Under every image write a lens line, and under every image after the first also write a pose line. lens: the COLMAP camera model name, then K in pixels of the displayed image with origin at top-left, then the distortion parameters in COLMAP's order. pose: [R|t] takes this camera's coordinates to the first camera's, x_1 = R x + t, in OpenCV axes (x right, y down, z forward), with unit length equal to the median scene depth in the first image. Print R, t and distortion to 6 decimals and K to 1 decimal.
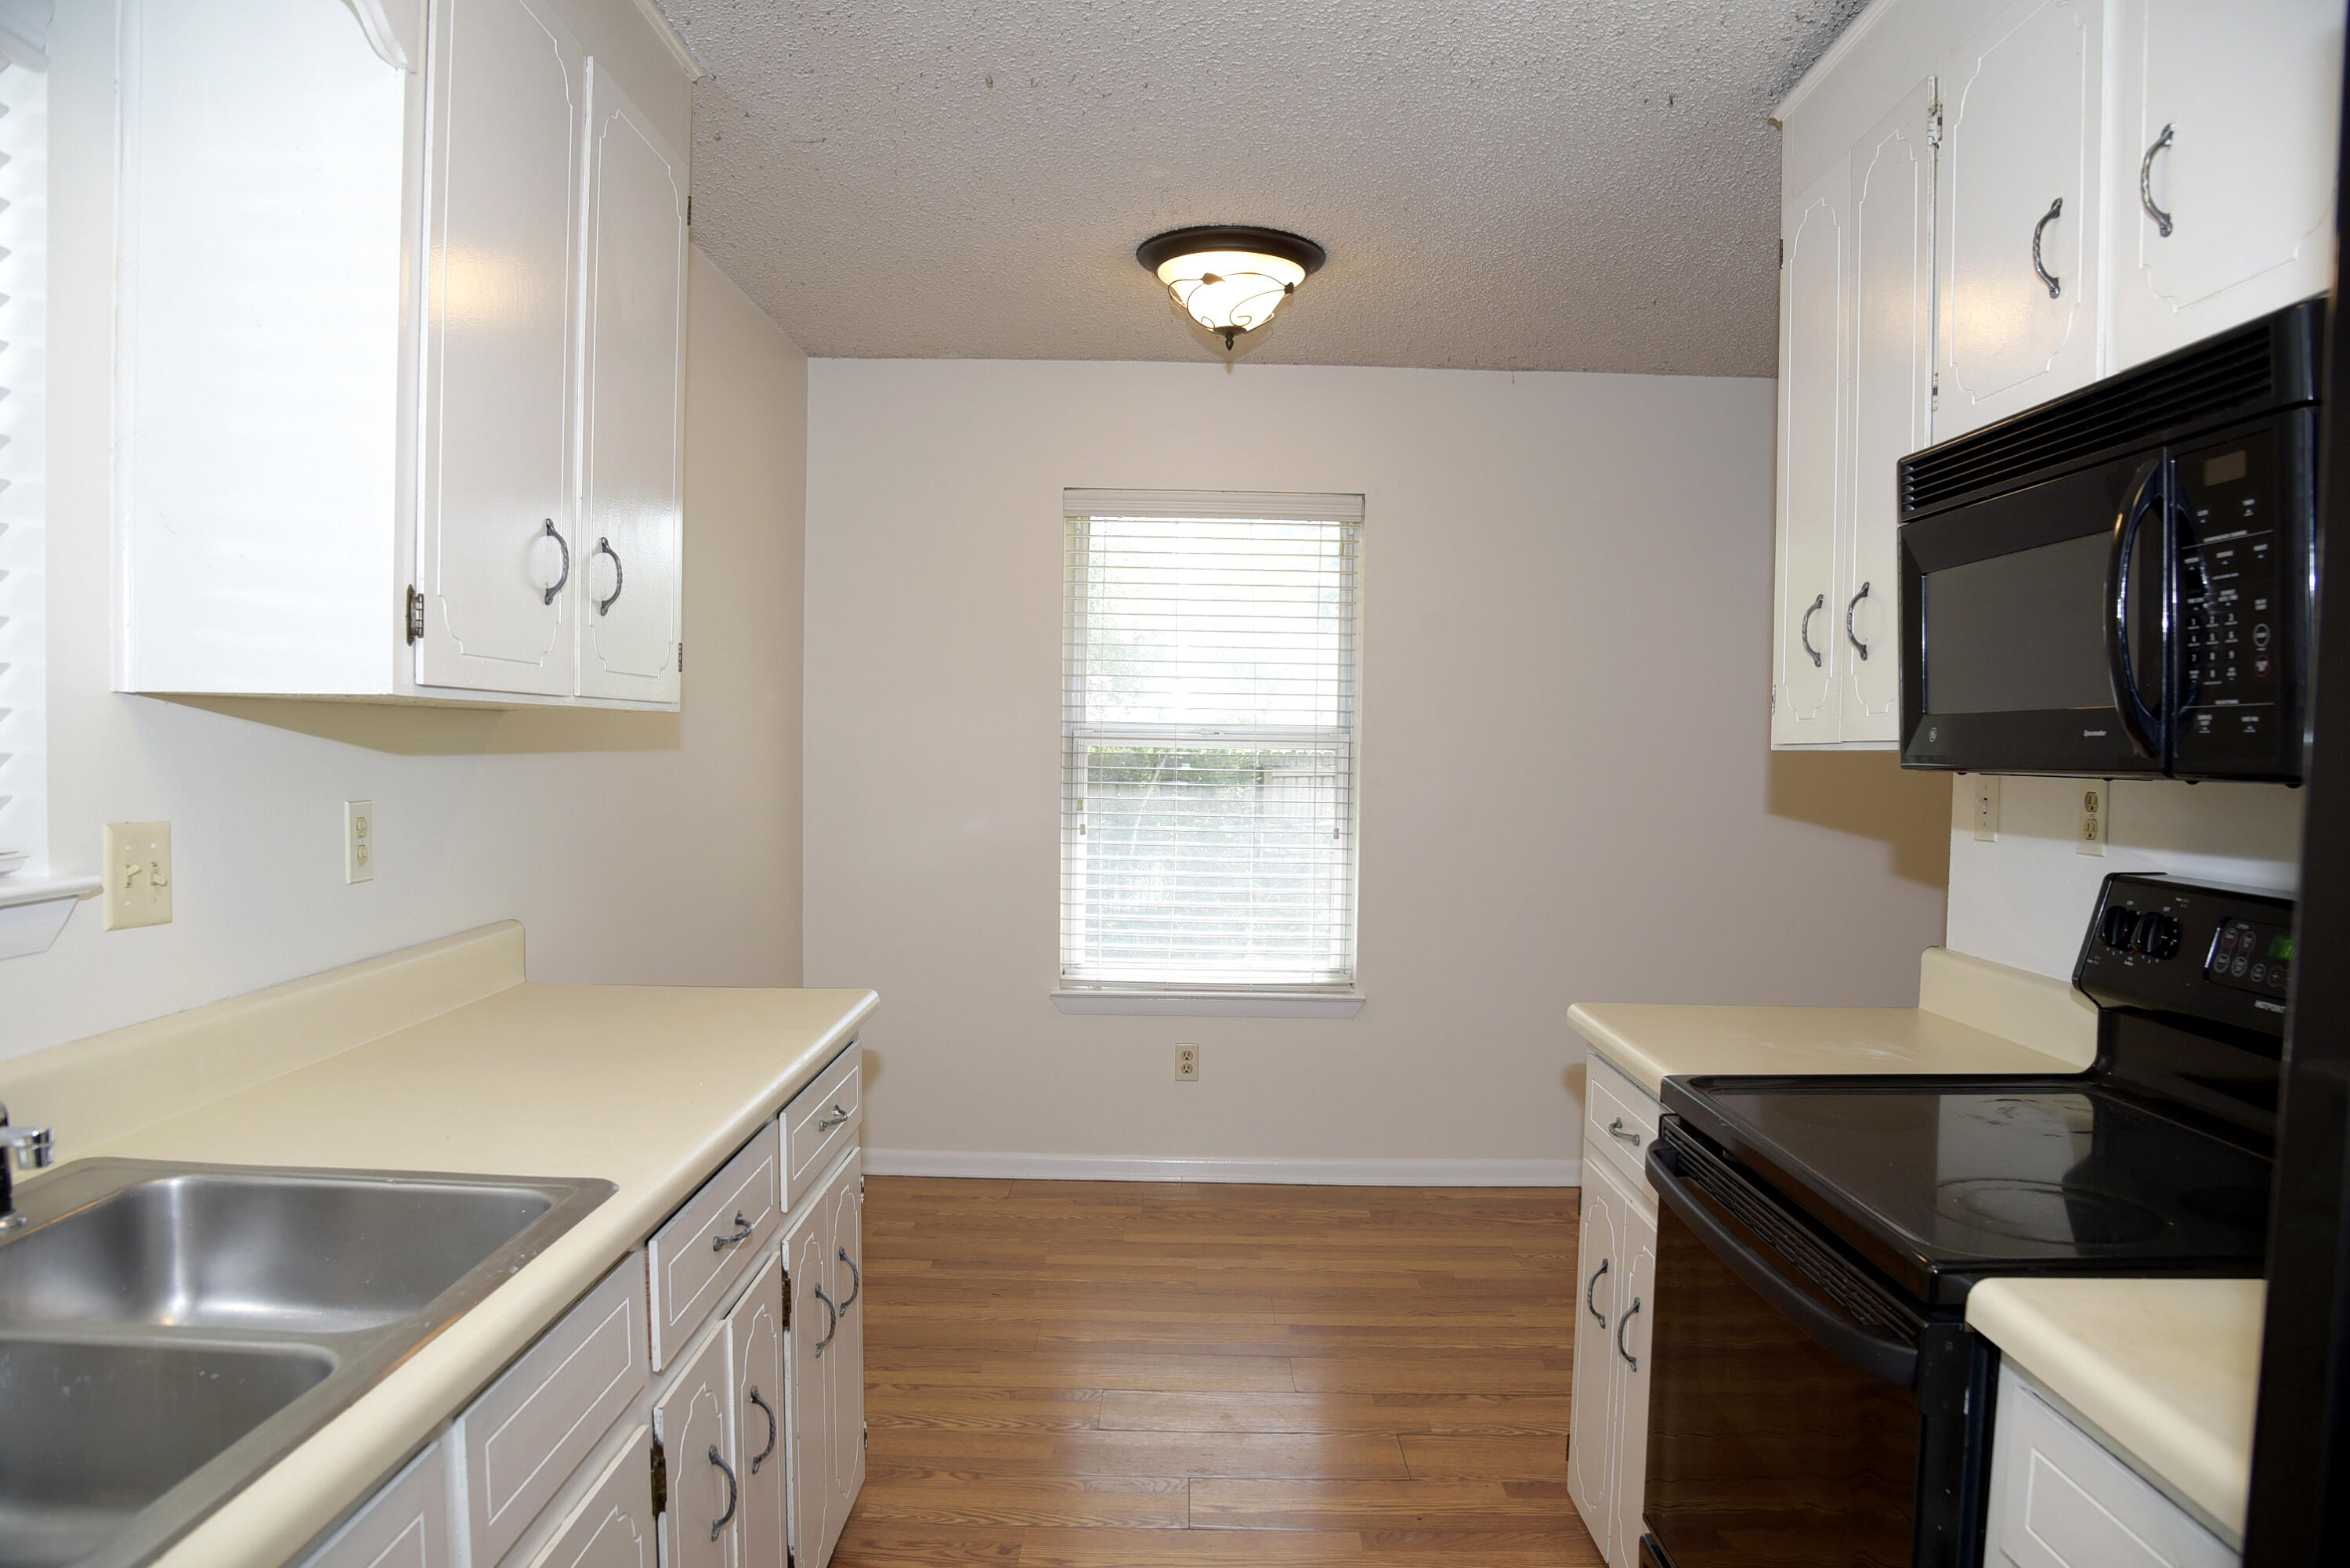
lens RADIAL K [[1617.1, 0, 1175.0], [0, 1617.1, 784.0], [0, 0, 1]] dist [-0.007871, -0.001872]
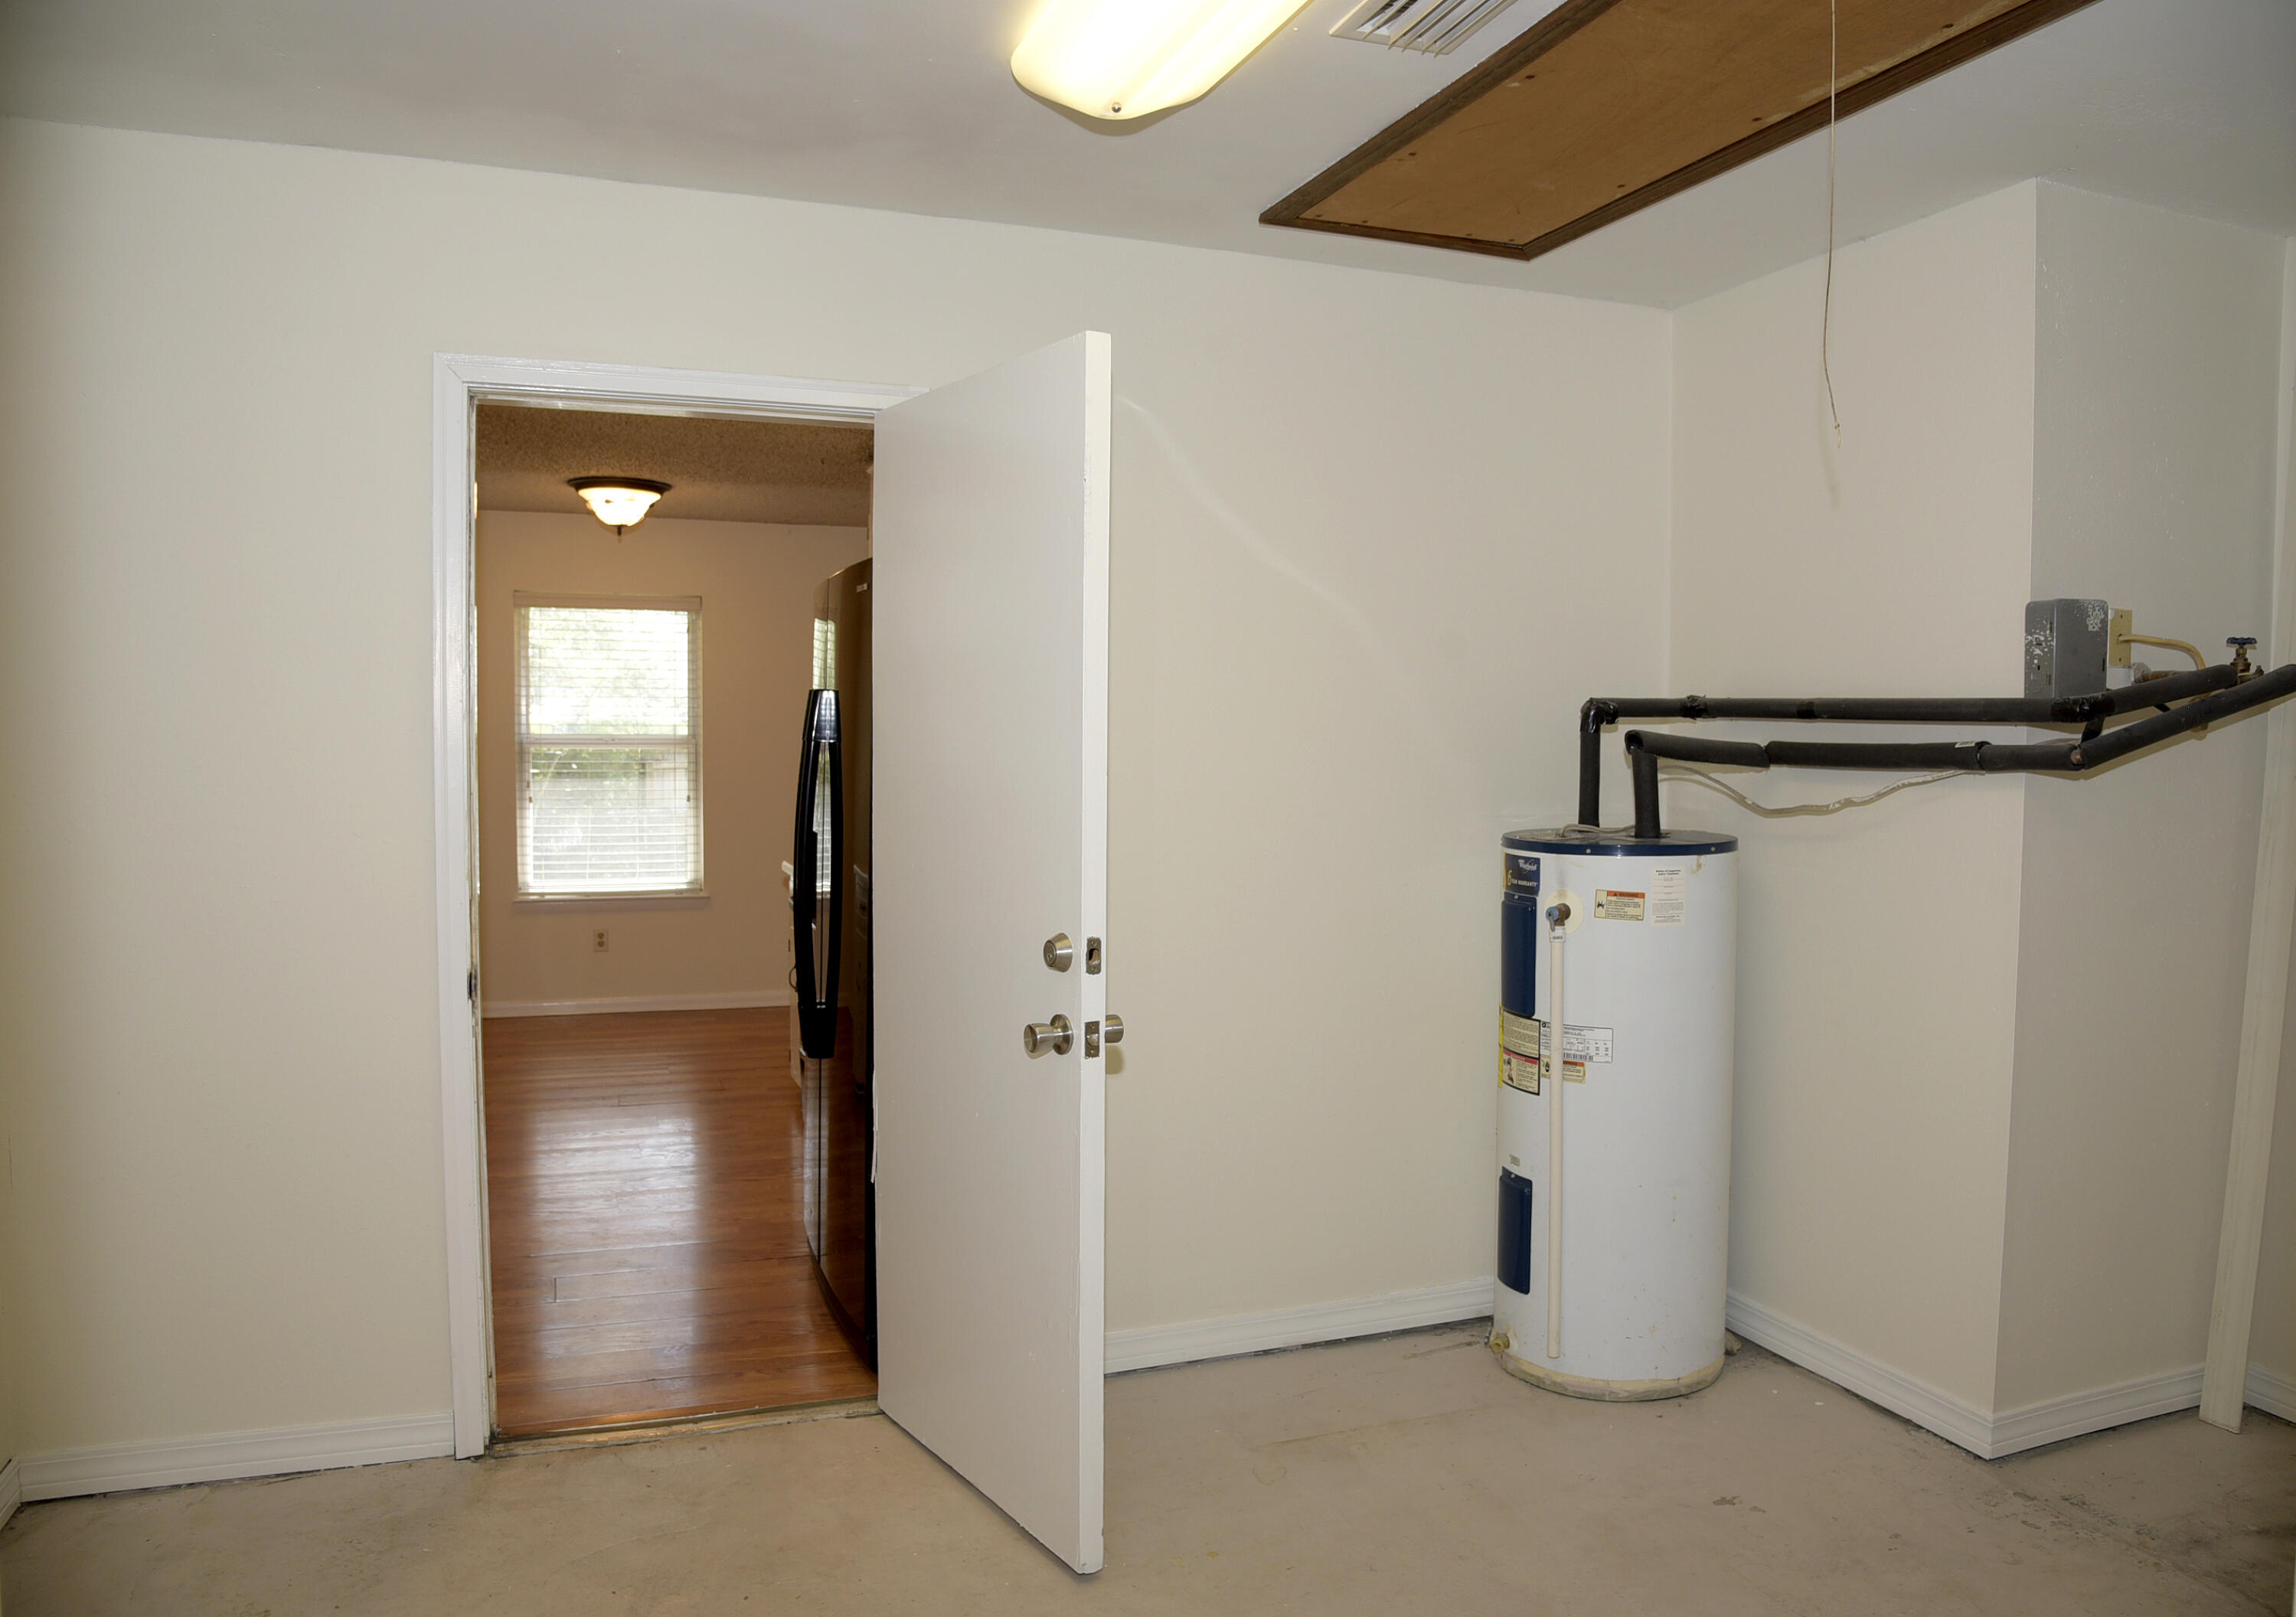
lens RADIAL K [[1569.7, 0, 1148.0], [0, 1569.7, 808.5], [0, 0, 1]] dist [-0.097814, 0.000343]
pose [[0.933204, -0.027117, 0.358323, -0.034189], [0.018993, 0.999477, 0.026173, 0.007734], [-0.358845, -0.017619, 0.933231, -0.671563]]
